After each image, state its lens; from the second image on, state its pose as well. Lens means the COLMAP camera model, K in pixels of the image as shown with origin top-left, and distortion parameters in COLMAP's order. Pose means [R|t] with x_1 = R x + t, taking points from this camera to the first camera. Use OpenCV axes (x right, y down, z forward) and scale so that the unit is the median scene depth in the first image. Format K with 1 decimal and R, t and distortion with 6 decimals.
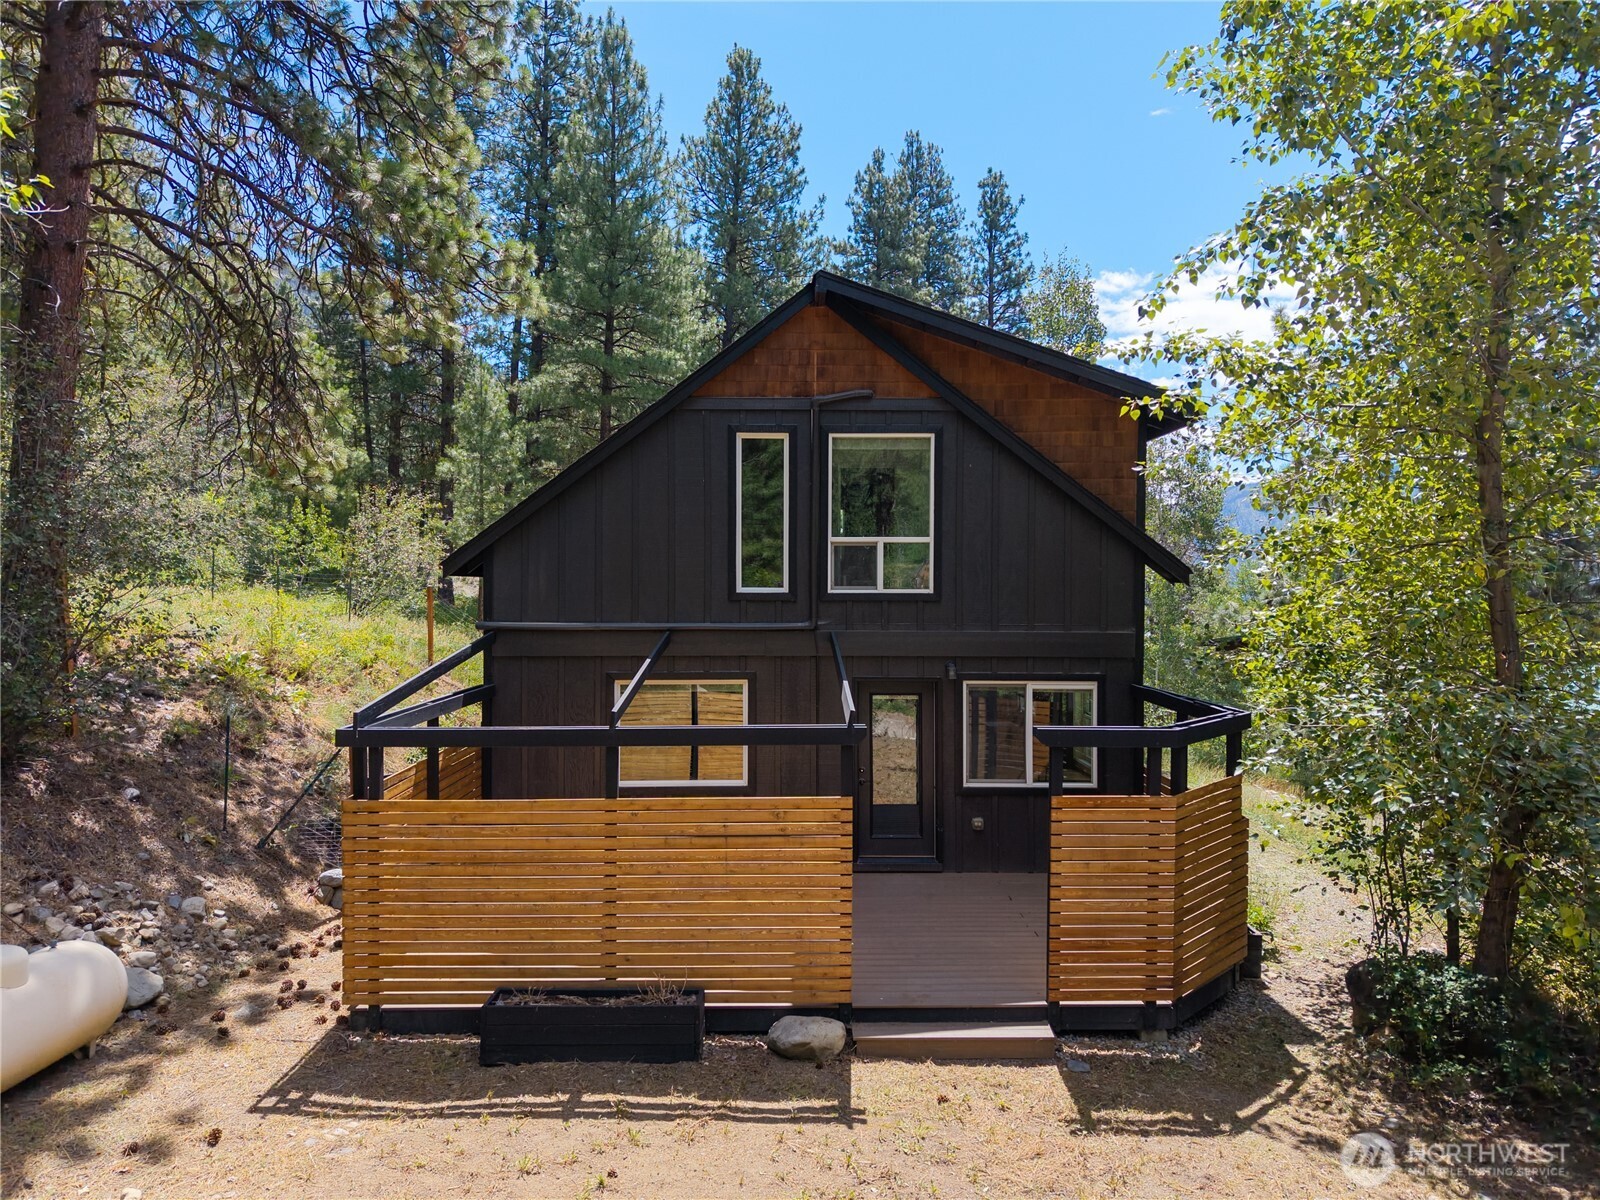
lens RADIAL K [[1087.3, 0, 800.0], [0, 1087.3, 600.0], [0, 0, 1]] dist [0.006973, 0.002232]
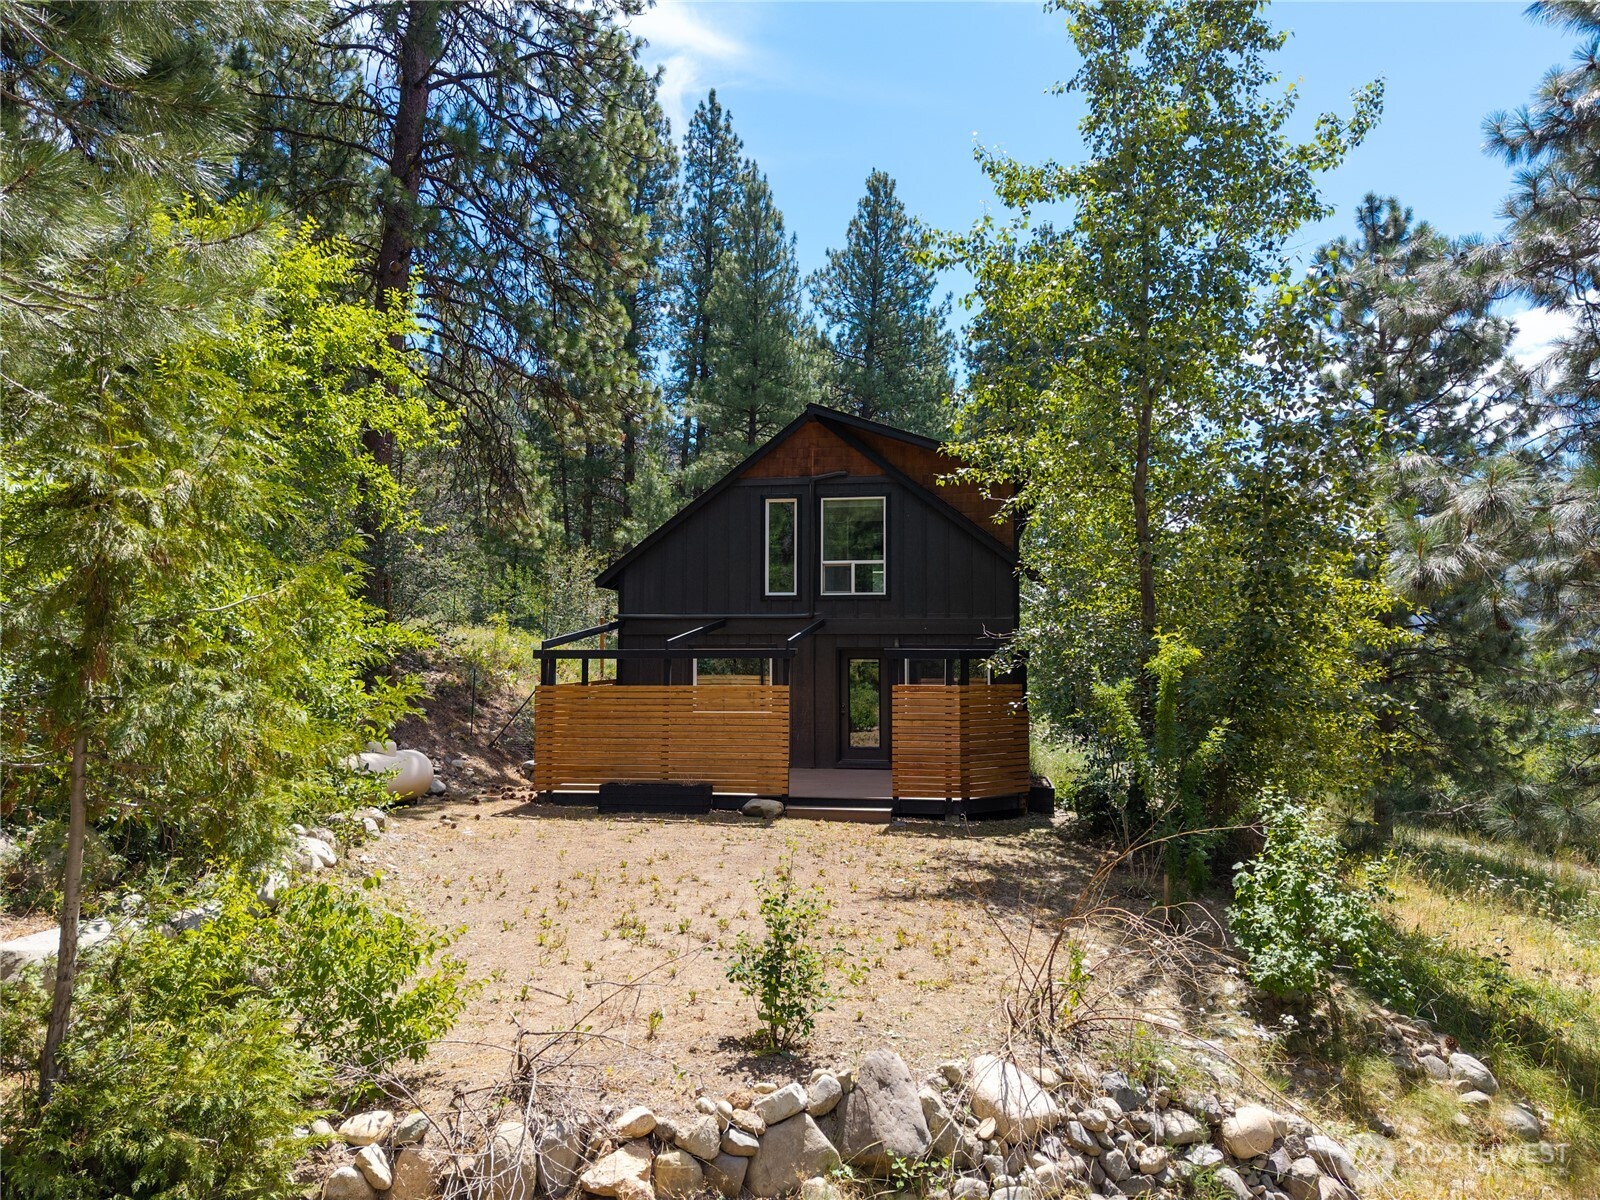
lens RADIAL K [[1104.3, 0, 814.7], [0, 1104.3, 601.2], [0, 0, 1]] dist [0.037620, -0.000201]
pose [[0.987412, -0.009951, -0.157858, 0.197615], [-0.000548, 0.997798, -0.066327, 0.079971], [0.158170, 0.065579, 0.985232, -0.450499]]
